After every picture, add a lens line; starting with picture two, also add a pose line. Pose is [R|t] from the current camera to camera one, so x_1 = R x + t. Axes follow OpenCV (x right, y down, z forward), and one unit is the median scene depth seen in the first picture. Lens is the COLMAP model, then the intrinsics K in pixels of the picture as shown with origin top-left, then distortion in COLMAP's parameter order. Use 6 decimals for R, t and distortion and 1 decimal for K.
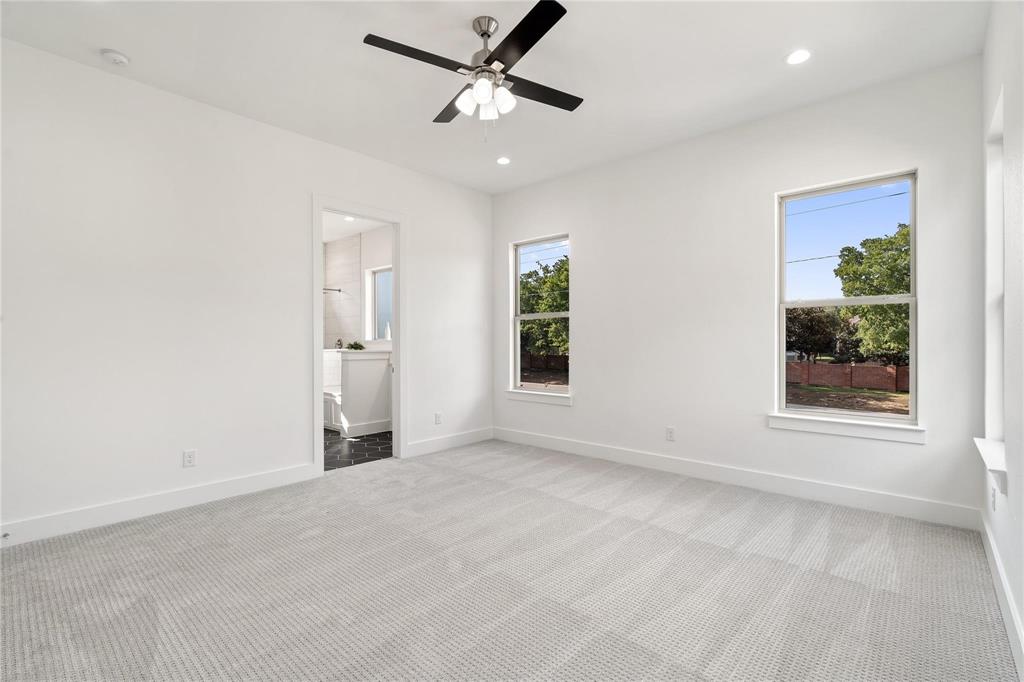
lens RADIAL K [[462.9, 0, 509.6], [0, 462.9, 347.3], [0, 0, 1]] dist [-0.004240, -0.000335]
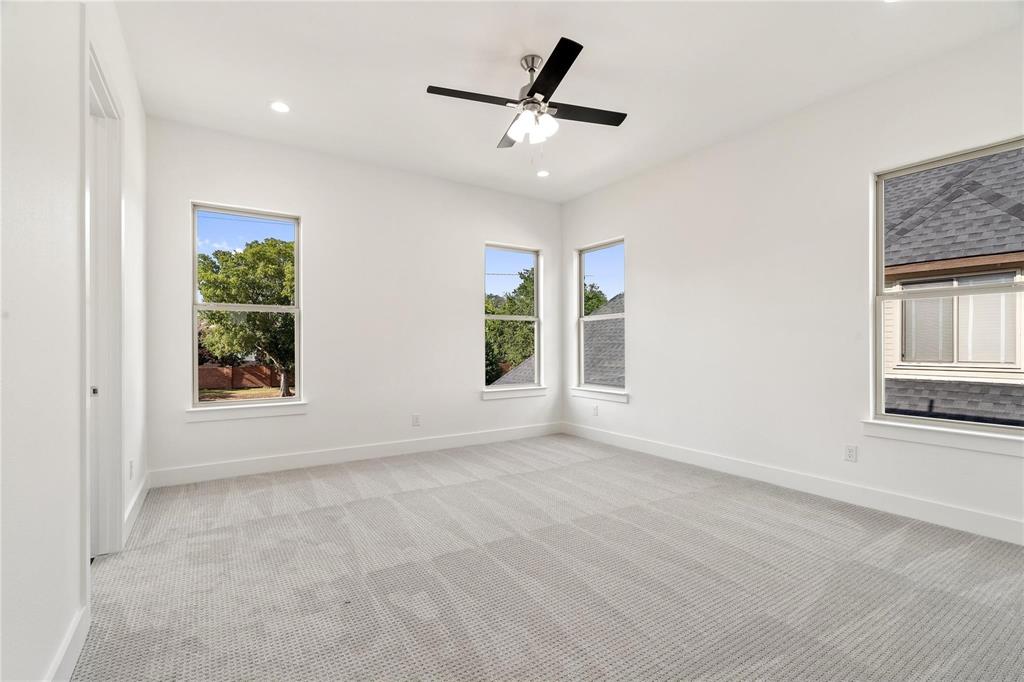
lens RADIAL K [[462.9, 0, 509.6], [0, 462.9, 347.3], [0, 0, 1]] dist [-0.004240, -0.000335]
pose [[0.246958, -0.001113, 0.969025, -0.773665], [0.009926, 0.999950, -0.001381, 0.009324], [-0.968975, 0.009960, 0.246957, 0.512562]]
